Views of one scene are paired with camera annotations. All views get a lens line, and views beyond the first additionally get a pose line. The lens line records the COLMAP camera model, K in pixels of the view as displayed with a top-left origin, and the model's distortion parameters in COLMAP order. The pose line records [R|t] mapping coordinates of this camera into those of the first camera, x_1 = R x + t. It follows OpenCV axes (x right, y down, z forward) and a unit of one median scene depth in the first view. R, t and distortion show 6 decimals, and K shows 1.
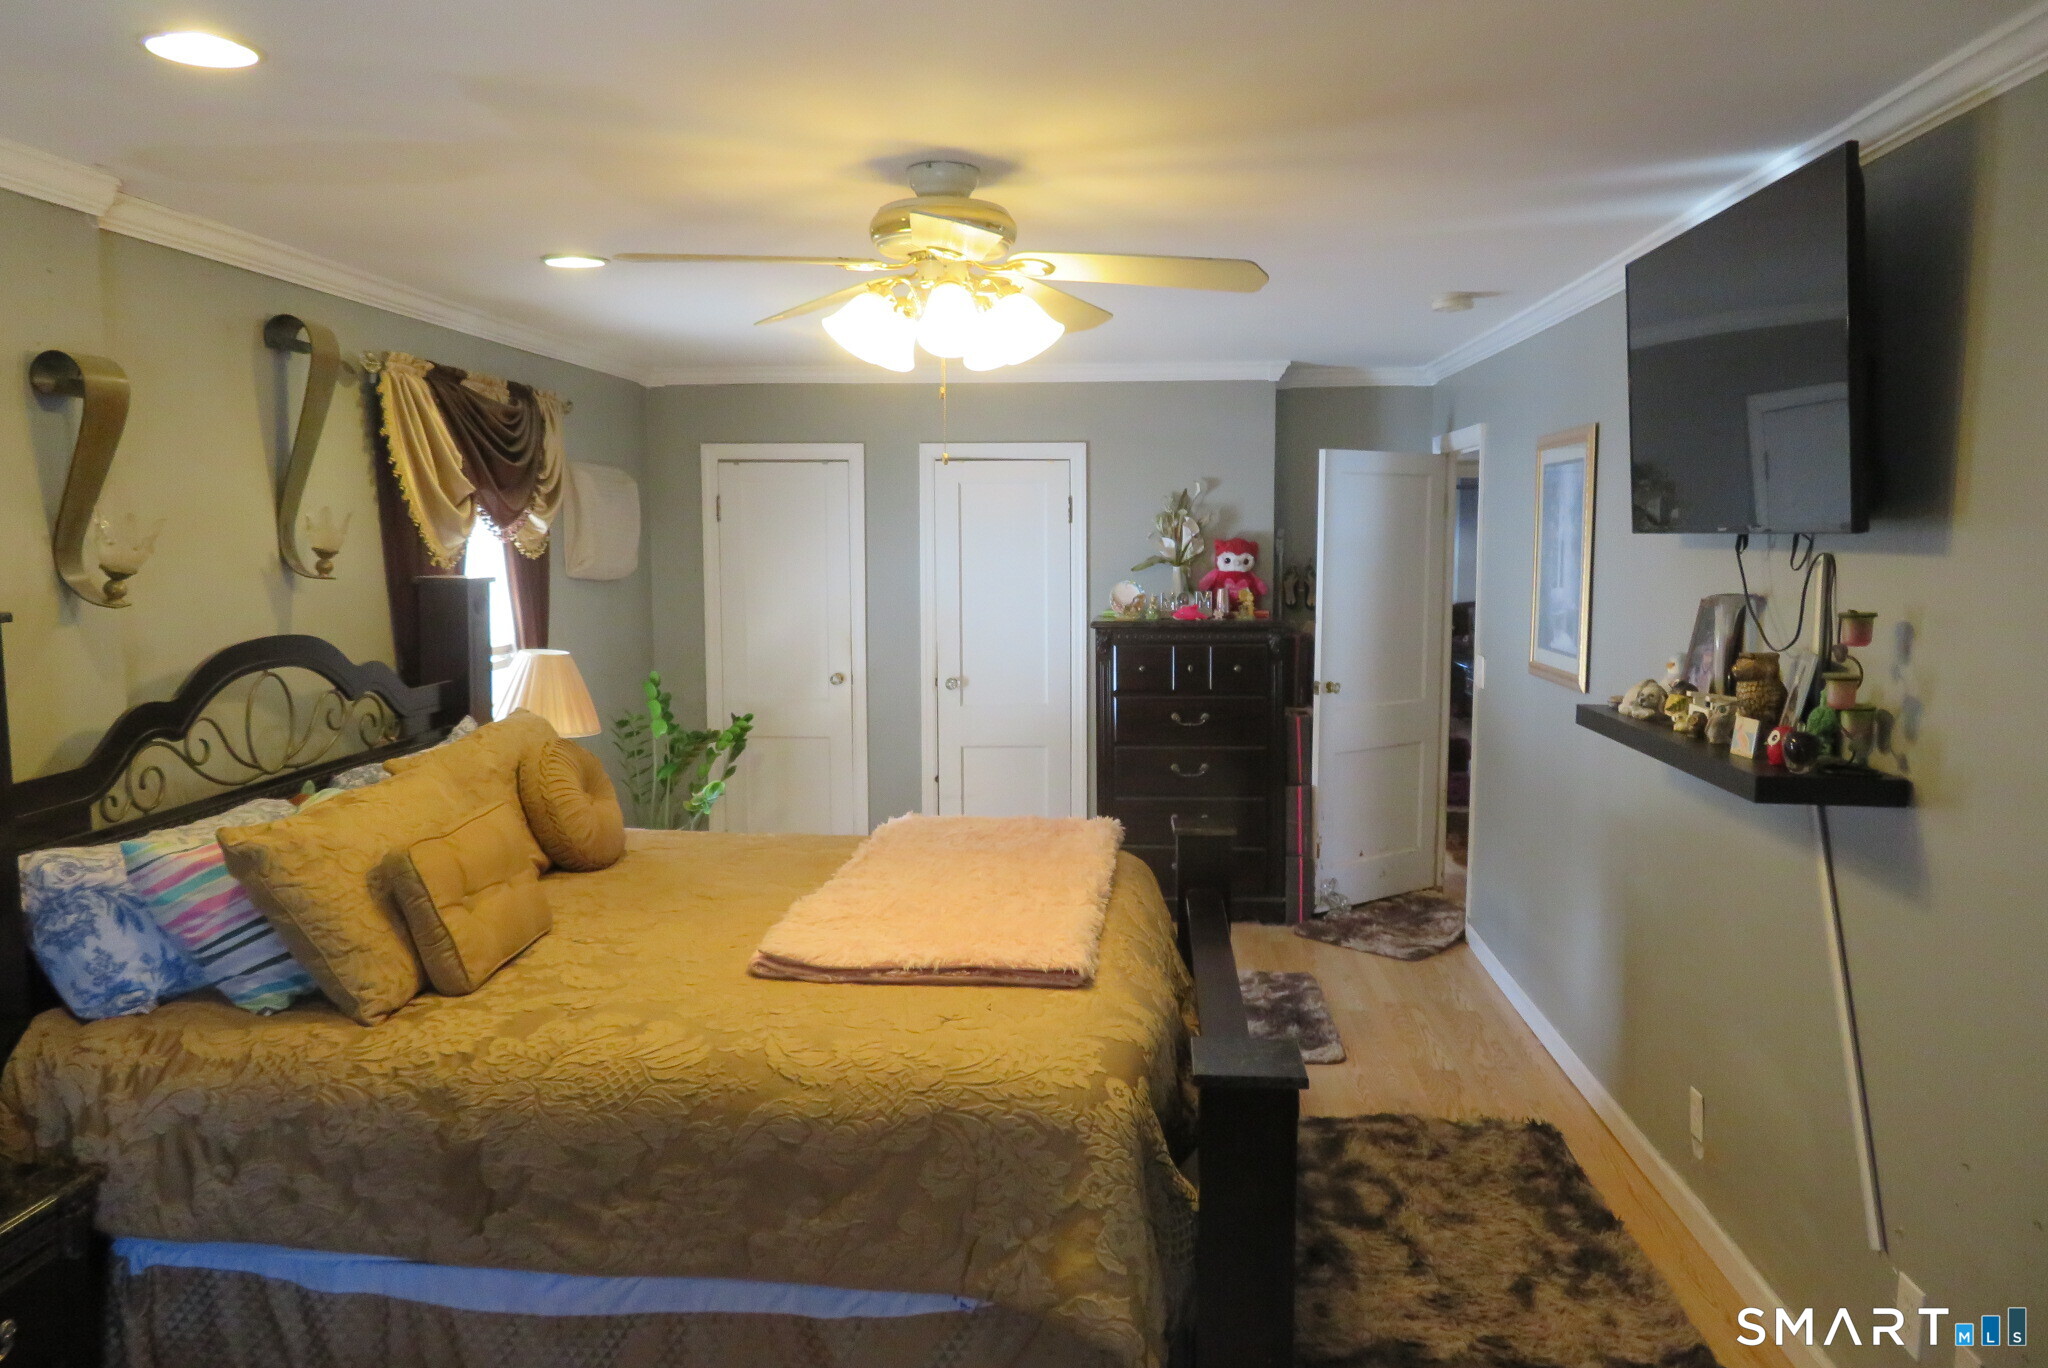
lens RADIAL K [[1467.2, 0, 993.7], [0, 1467.2, 685.7], [0, 0, 1]] dist [-0.011955, 0.006251]
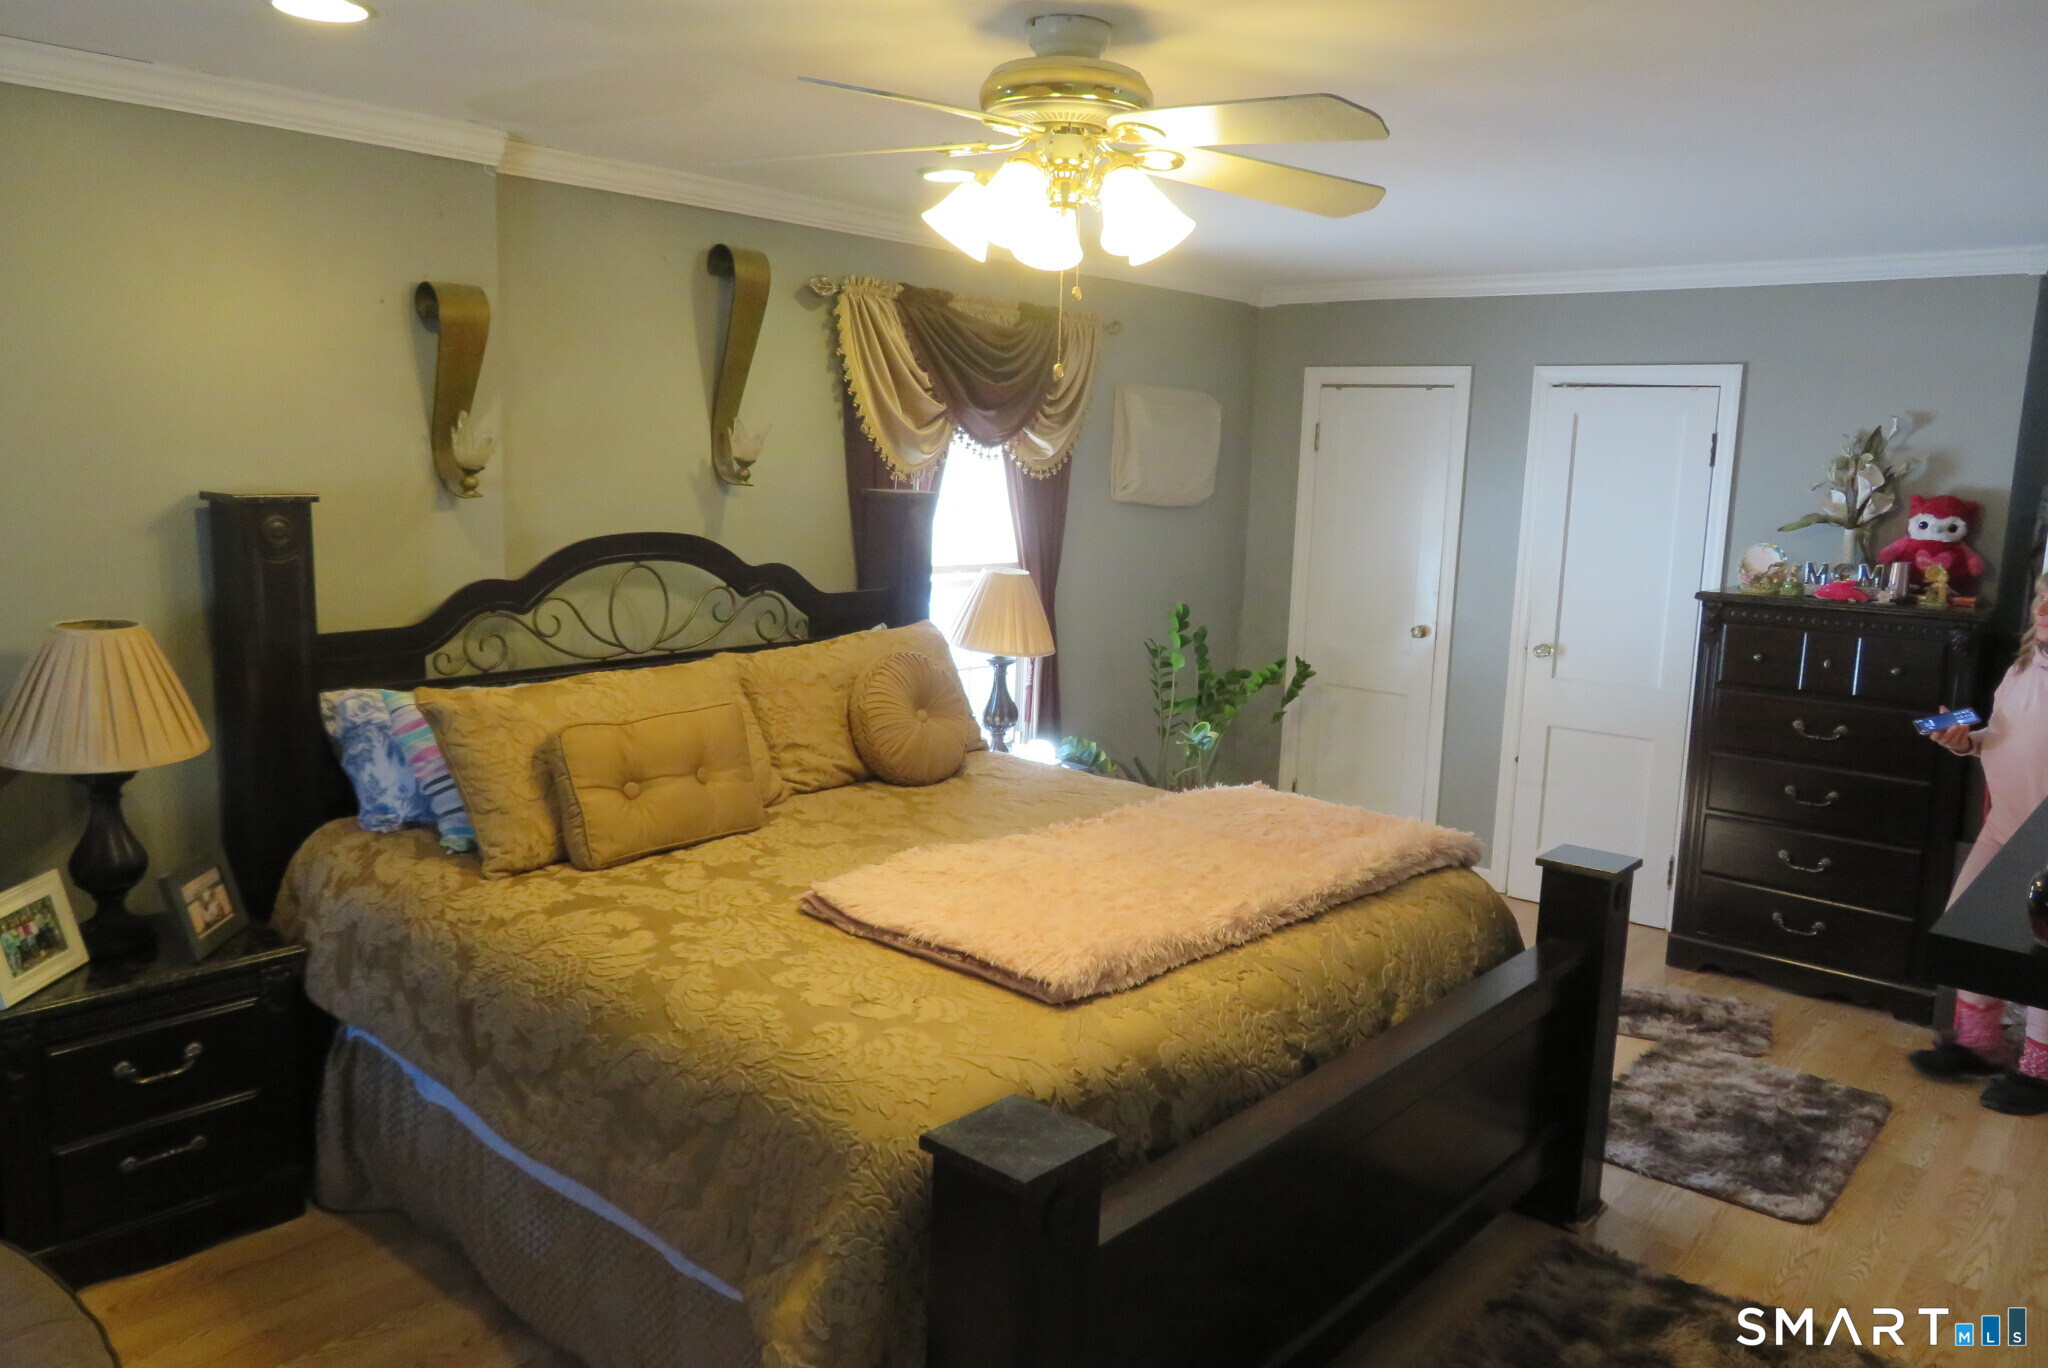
lens RADIAL K [[1467.2, 0, 1021.6], [0, 1467.2, 682.9], [0, 0, 1]] dist [-0.011955, 0.006251]
pose [[0.806335, 0.121496, -0.578846, 0.432401], [-0.097001, 0.992588, 0.073214, -0.031304], [0.583451, -0.002886, 0.812143, 0.265592]]
